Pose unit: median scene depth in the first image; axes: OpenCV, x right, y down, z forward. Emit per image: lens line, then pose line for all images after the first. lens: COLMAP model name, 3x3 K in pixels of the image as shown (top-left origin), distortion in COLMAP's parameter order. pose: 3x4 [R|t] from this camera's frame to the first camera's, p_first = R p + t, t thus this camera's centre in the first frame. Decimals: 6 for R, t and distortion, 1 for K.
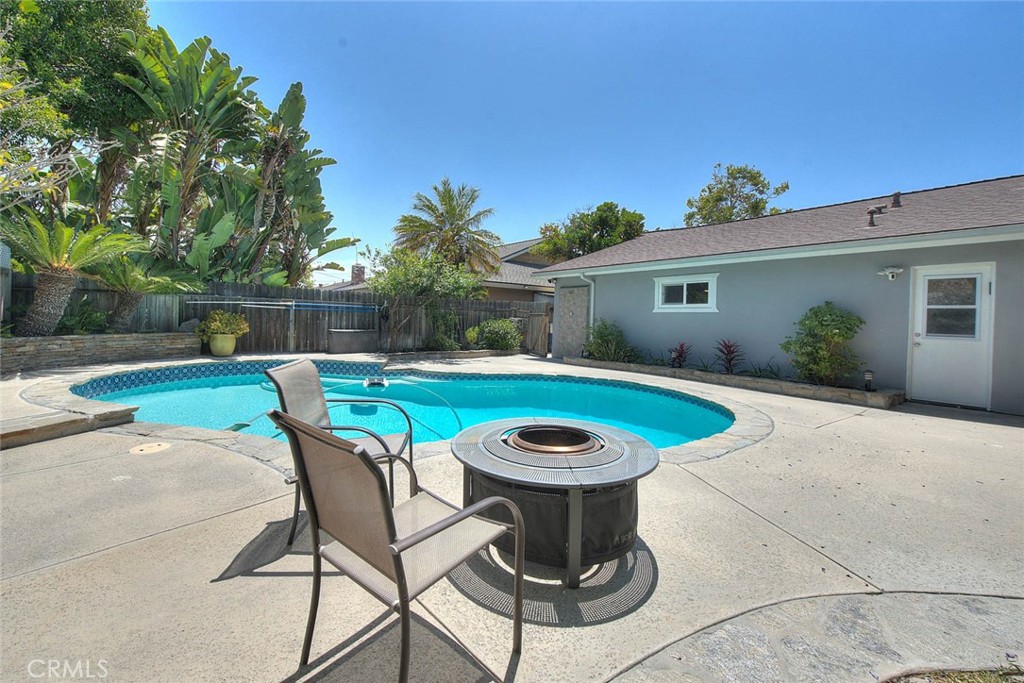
lens RADIAL K [[428.5, 0, 501.9], [0, 428.5, 310.3], [0, 0, 1]] dist [-0.012438, 0.000861]
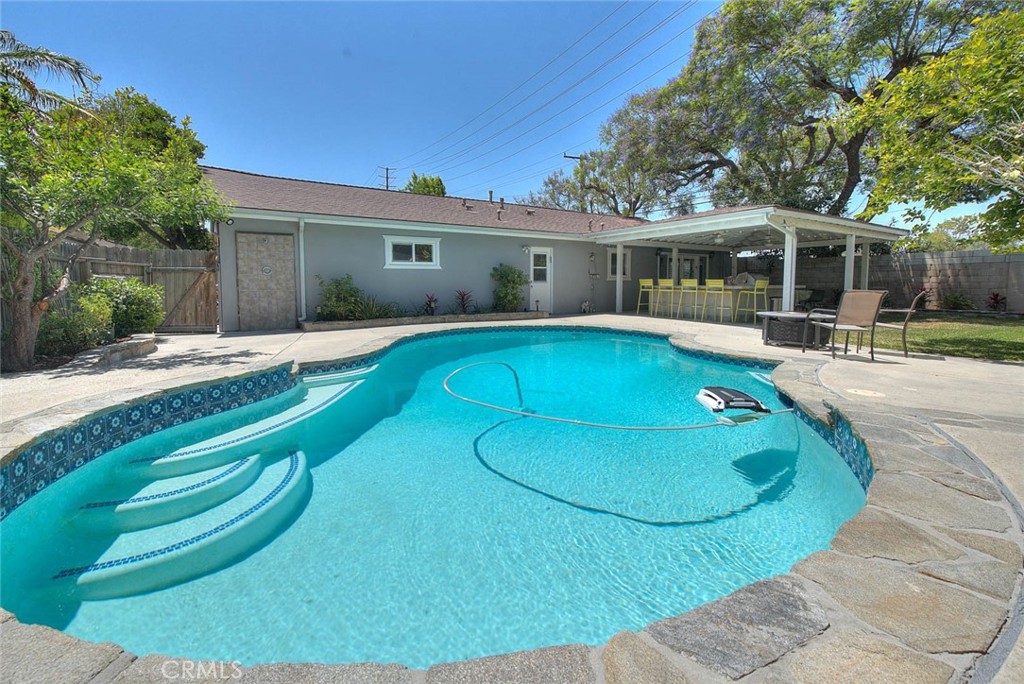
lens RADIAL K [[413.0, 0, 510.0], [0, 413.0, 308.3], [0, 0, 1]] dist [-0.006268, -0.000420]
pose [[0.090392, -0.081999, 0.992525, -0.654259], [-0.009540, 0.996488, 0.083195, 0.015291], [-0.995861, -0.016988, 0.089292, 0.622884]]
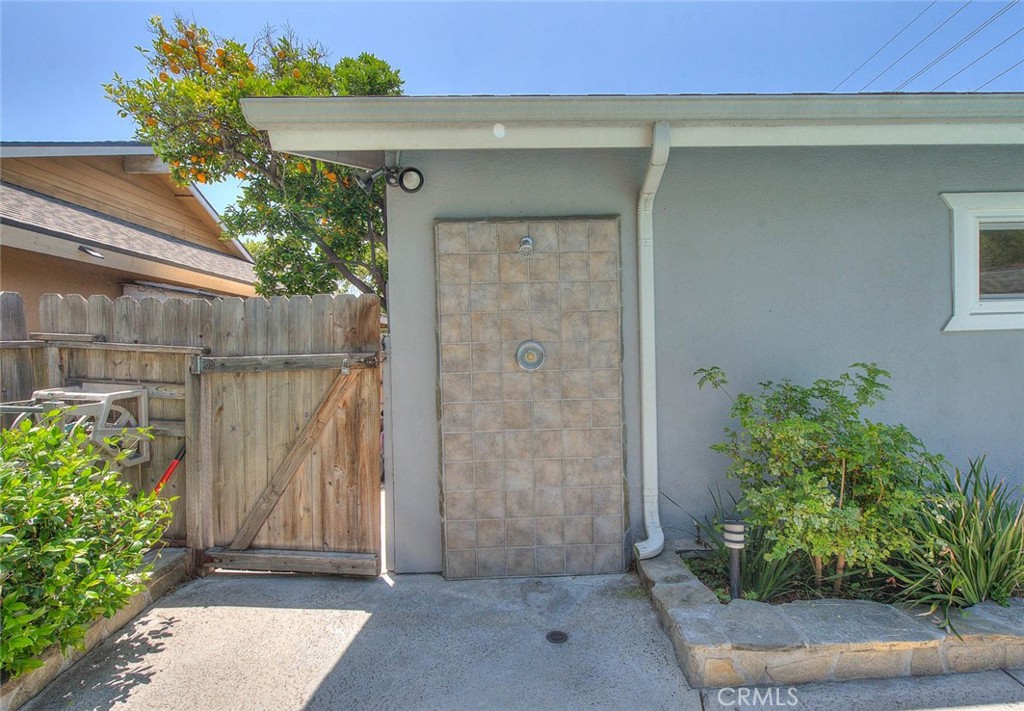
lens RADIAL K [[463.2, 0, 557.4], [0, 463.2, 361.1], [0, 0, 1]] dist [-0.001798, -0.000129]
pose [[0.586854, -0.055643, 0.807778, -0.008062], [0.024954, 0.998405, 0.050645, 0.002449], [-0.809308, -0.009564, 0.587307, 1.064181]]
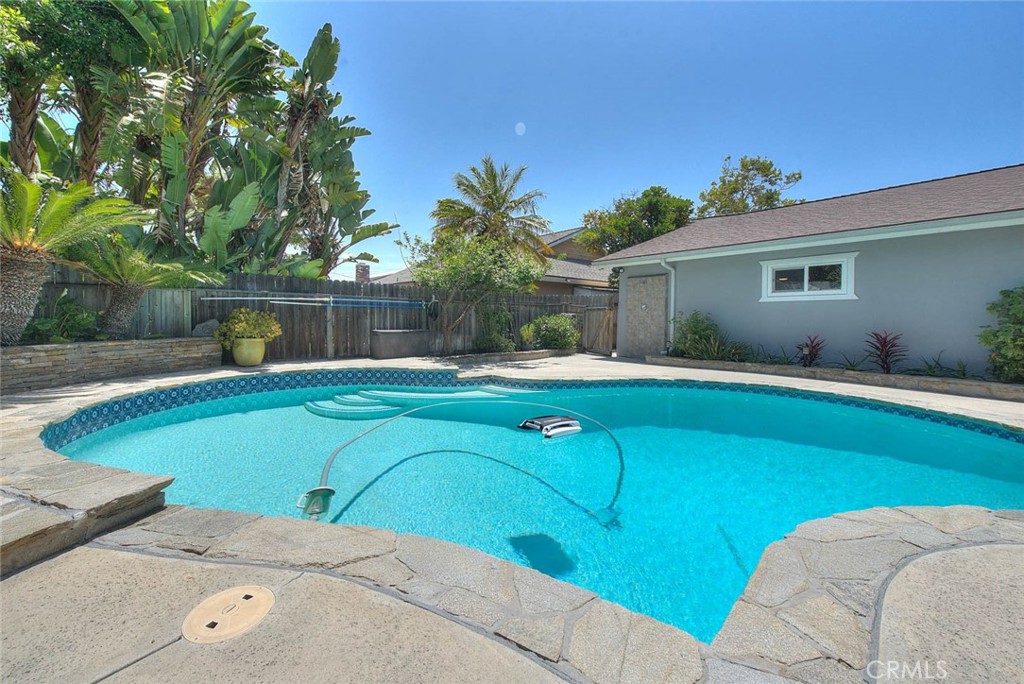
lens RADIAL K [[413.0, 0, 503.4], [0, 413.0, 318.9], [0, 0, 1]] dist [-0.006268, -0.000420]
pose [[0.999131, -0.020010, 0.036576, -0.195487], [0.019228, 0.999582, 0.021584, 0.011462], [-0.036993, -0.020862, 0.999098, 0.203357]]
